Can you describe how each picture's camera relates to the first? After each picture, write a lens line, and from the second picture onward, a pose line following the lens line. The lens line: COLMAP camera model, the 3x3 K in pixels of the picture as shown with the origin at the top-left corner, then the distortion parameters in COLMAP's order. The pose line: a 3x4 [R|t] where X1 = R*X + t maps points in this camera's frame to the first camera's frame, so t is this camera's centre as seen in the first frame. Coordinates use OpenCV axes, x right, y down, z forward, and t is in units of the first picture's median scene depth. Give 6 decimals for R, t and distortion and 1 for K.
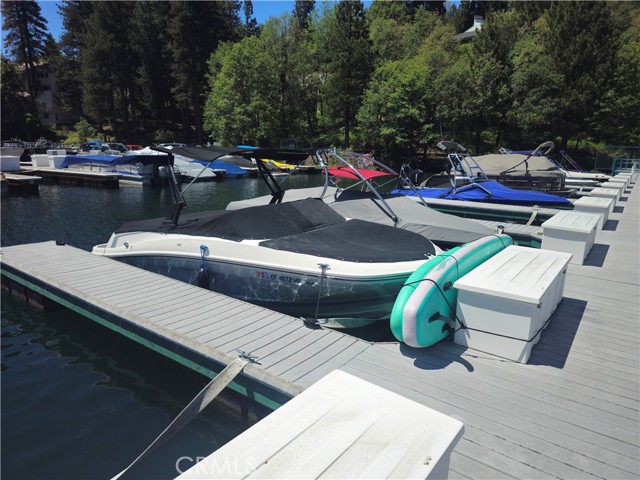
lens RADIAL K [[427.1, 0, 321.6], [0, 427.1, 237.2], [0, 0, 1]] dist [0.044185, -0.034165]
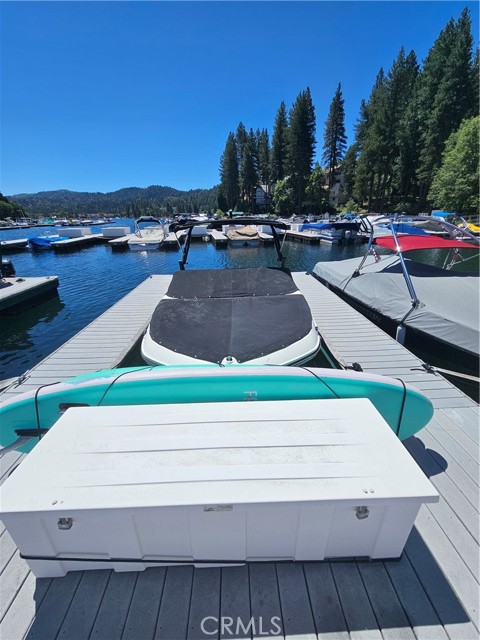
lens RADIAL K [[259.2, 0, 241.8], [0, 259.2, 318.9], [0, 0, 1]] dist [0.002788, -0.001550]
pose [[0.622765, 0.262156, -0.737182, 0.031859], [-0.133433, 0.963979, 0.230087, -0.007751], [0.770947, -0.044926, 0.635313, 0.038029]]
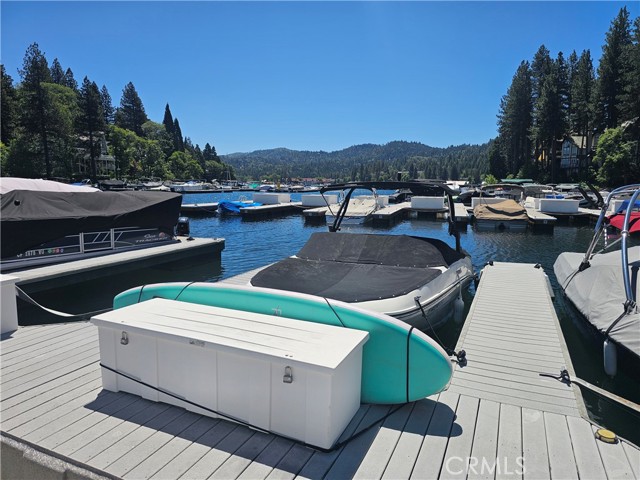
lens RADIAL K [[427.1, 0, 327.7], [0, 427.1, 243.9], [0, 0, 1]] dist [0.044185, -0.034165]
pose [[0.224671, 0.119142, -0.967124, 0.053599], [-0.207701, 0.975544, 0.071928, -0.007409], [0.952042, 0.184712, 0.243923, 0.044189]]
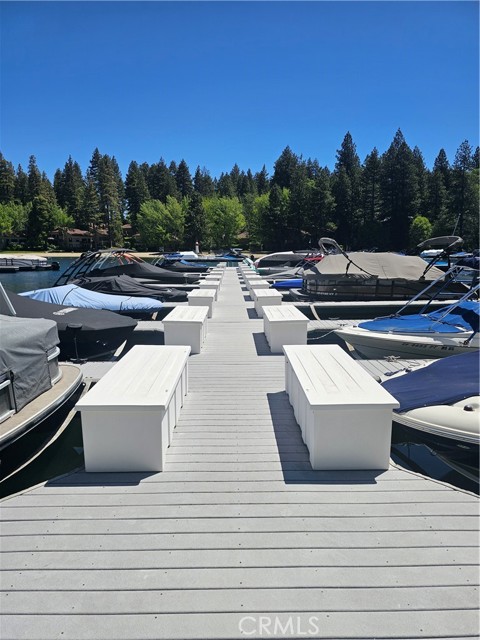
lens RADIAL K [[427.1, 0, 242.6], [0, 427.1, 322.8], [0, 0, 1]] dist [0.044185, -0.034165]
pose [[-0.790620, 0.085119, -0.606361, 0.200776], [-0.136663, 0.940779, 0.310255, -0.054706], [0.596860, 0.328161, -0.732167, 0.279487]]
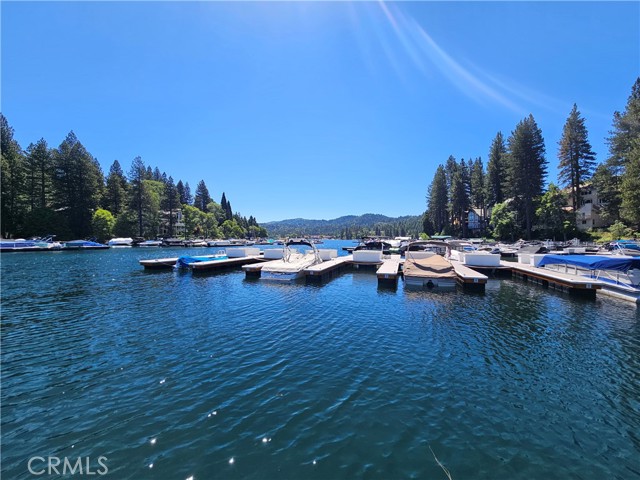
lens RADIAL K [[259.2, 0, 321.5], [0, 259.2, 239.6], [0, 0, 1]] dist [0.002788, -0.001550]
pose [[0.202996, -0.016214, -0.979045, -0.027185], [-0.201905, 0.977683, -0.058055, -0.022618], [0.958137, 0.209459, 0.195192, 0.101181]]
